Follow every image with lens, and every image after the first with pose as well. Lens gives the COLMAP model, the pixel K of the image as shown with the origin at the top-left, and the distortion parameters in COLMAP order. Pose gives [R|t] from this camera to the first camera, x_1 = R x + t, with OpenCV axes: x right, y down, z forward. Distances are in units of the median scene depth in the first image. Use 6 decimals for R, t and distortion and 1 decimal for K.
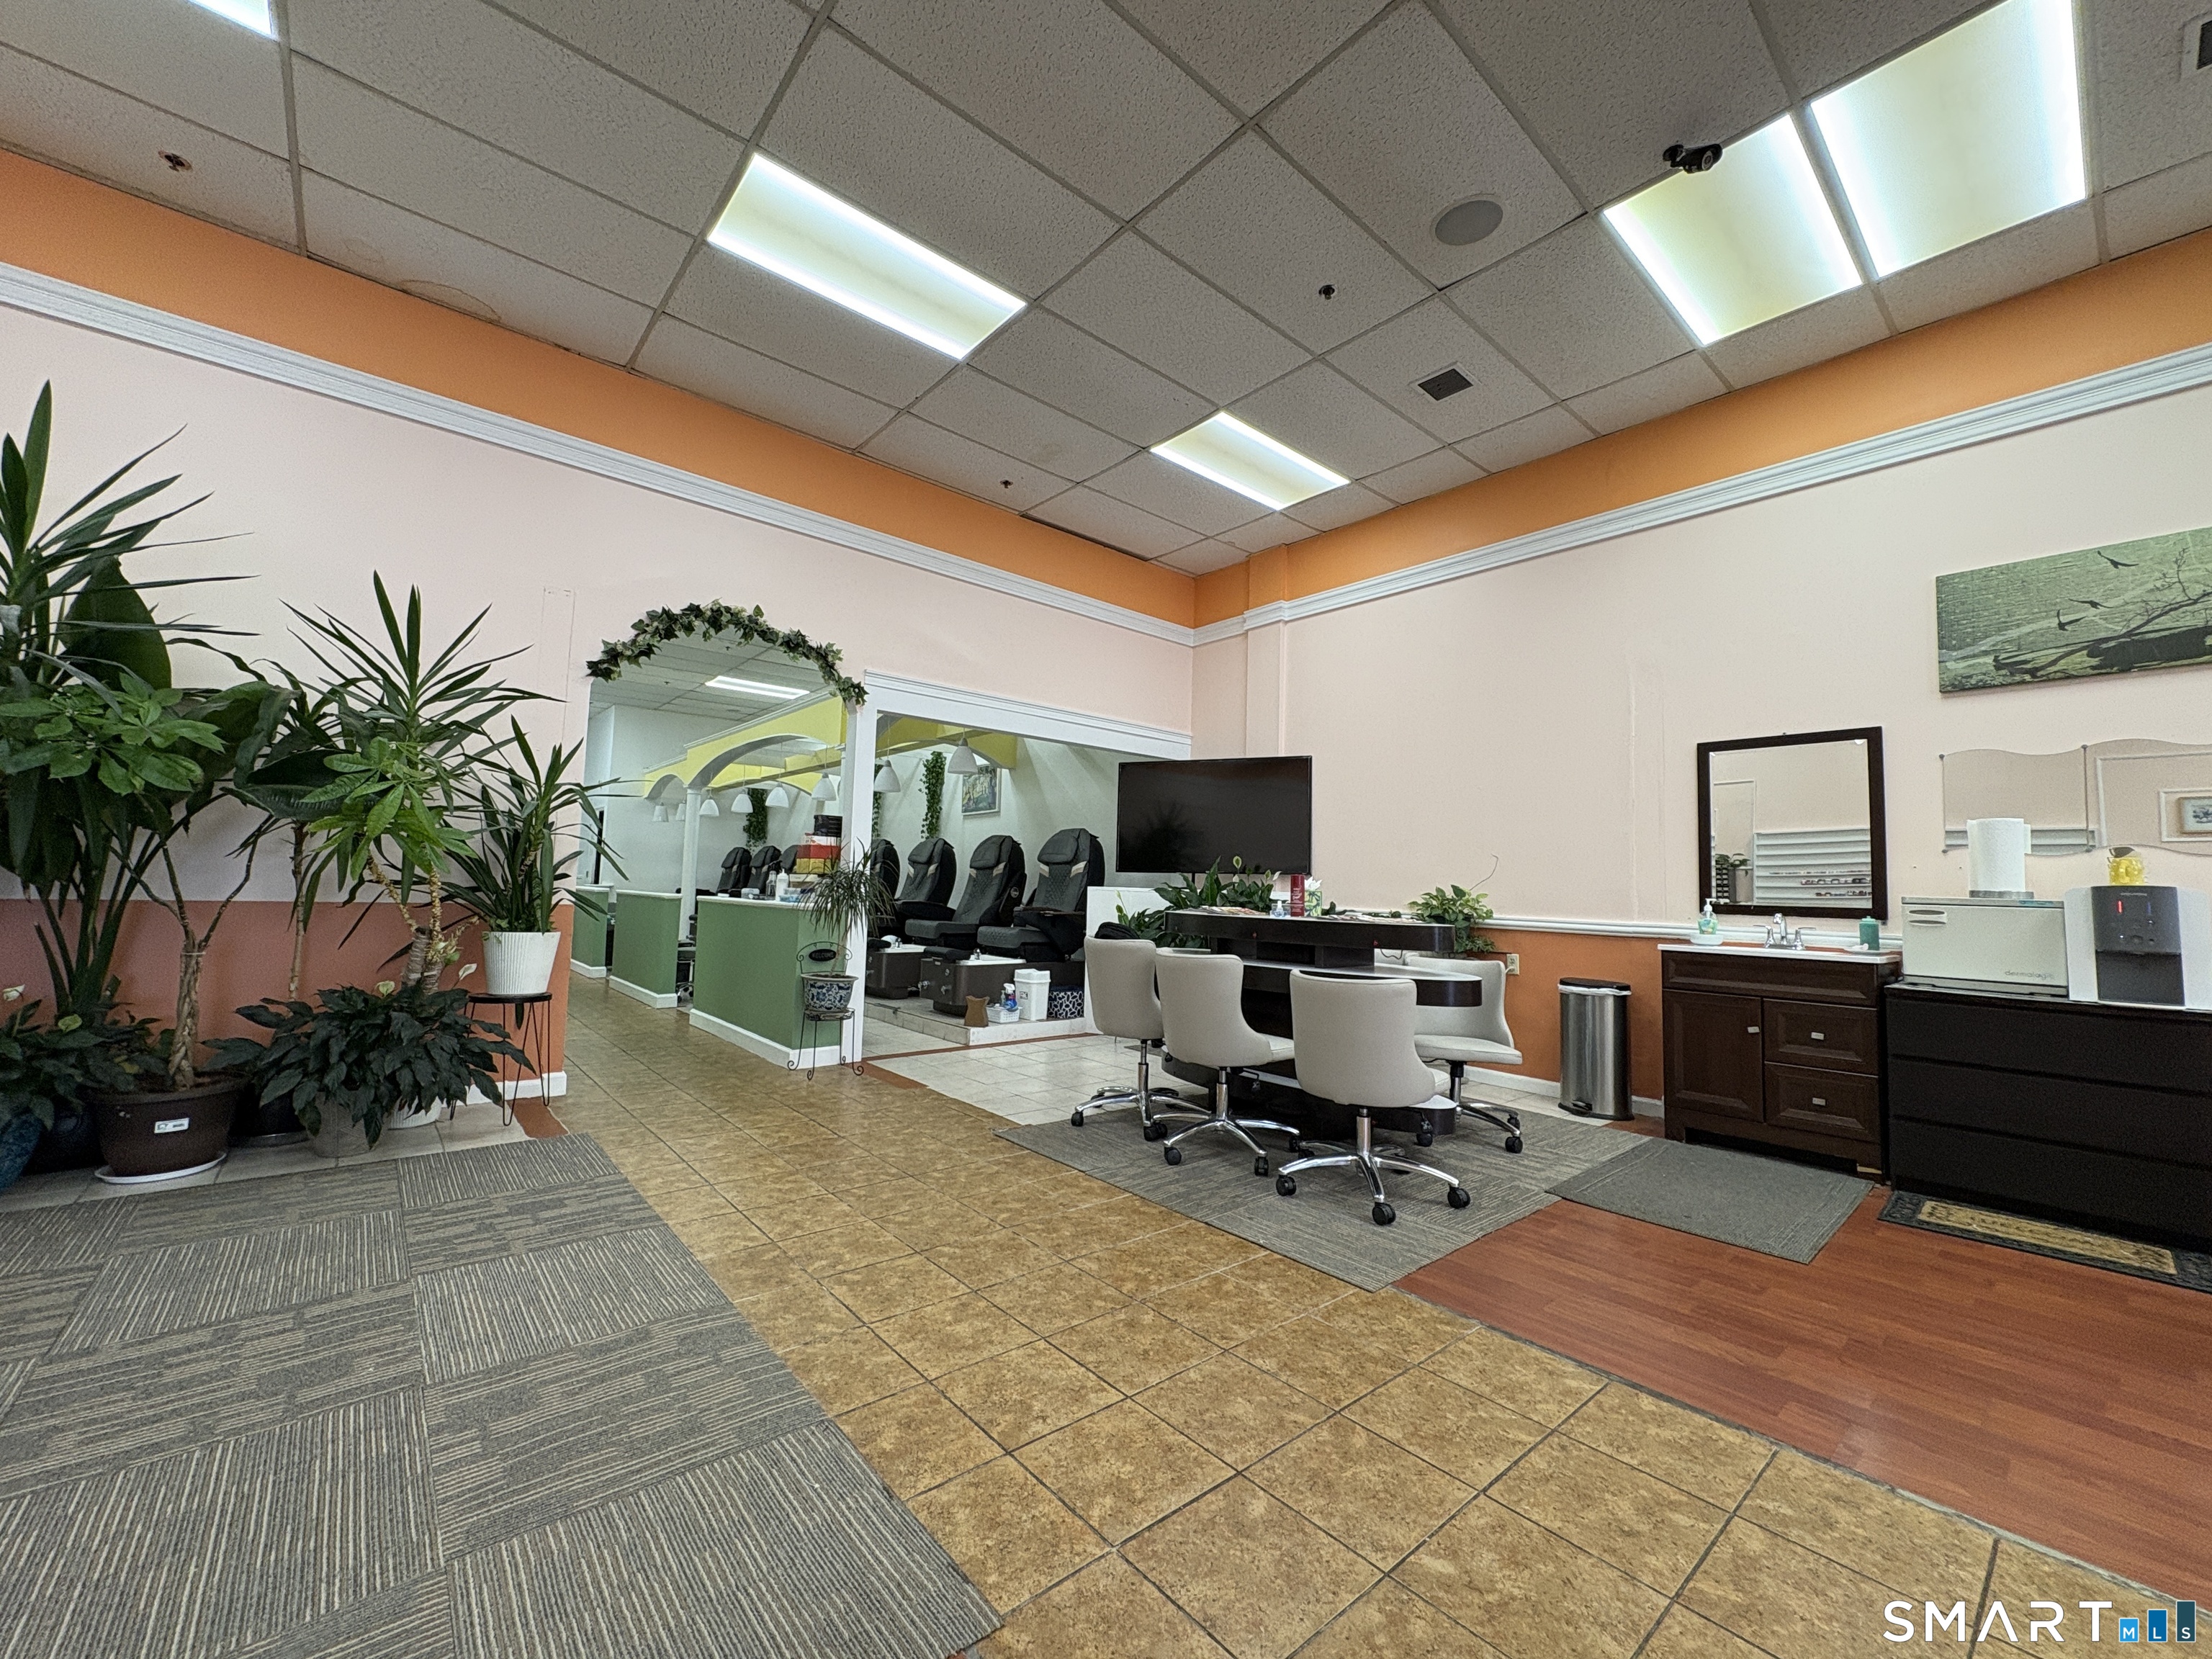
lens RADIAL K [[880.4, 0, 1107.8], [0, 880.4, 830.9], [0, 0, 1]] dist [0.001150, 0.000399]
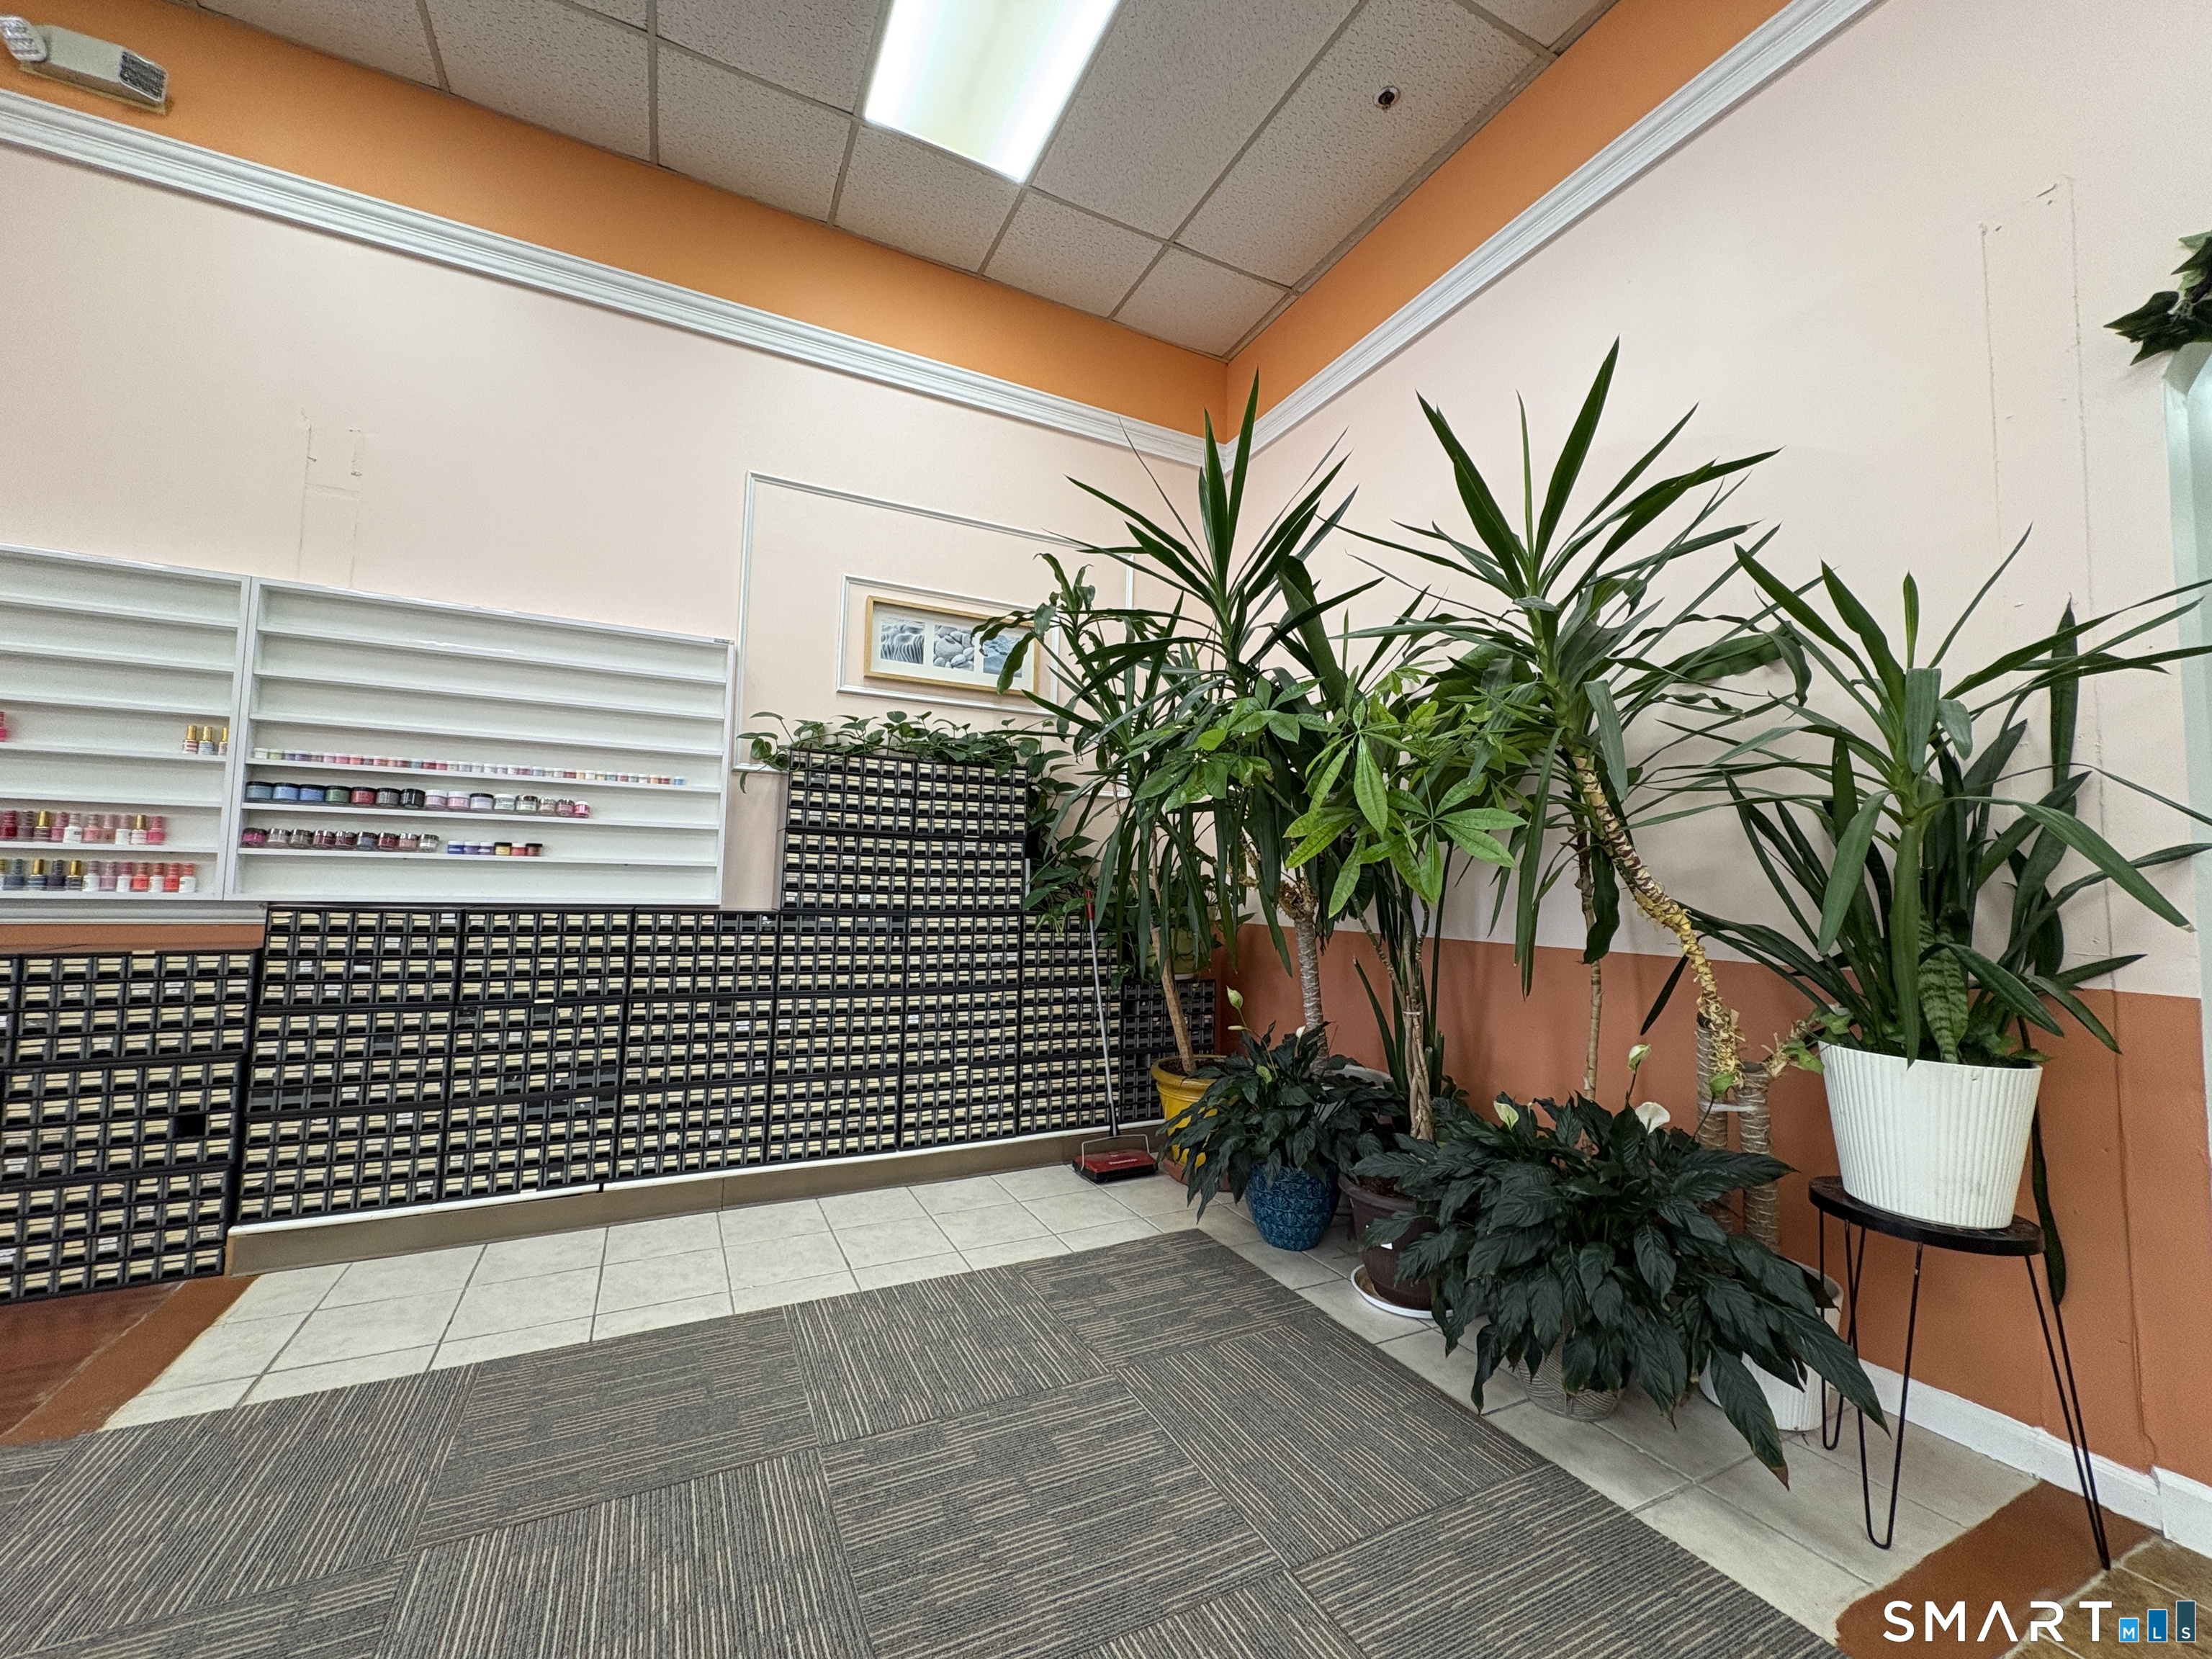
lens RADIAL K [[880.4, 0, 1104.6], [0, 880.4, 833.1], [0, 0, 1]] dist [0.001150, 0.000399]
pose [[-0.238234, -0.096271, -0.966425, -0.218530], [0.034553, 0.993605, -0.107496, 0.055363], [0.970593, -0.059002, -0.233384, 0.908426]]
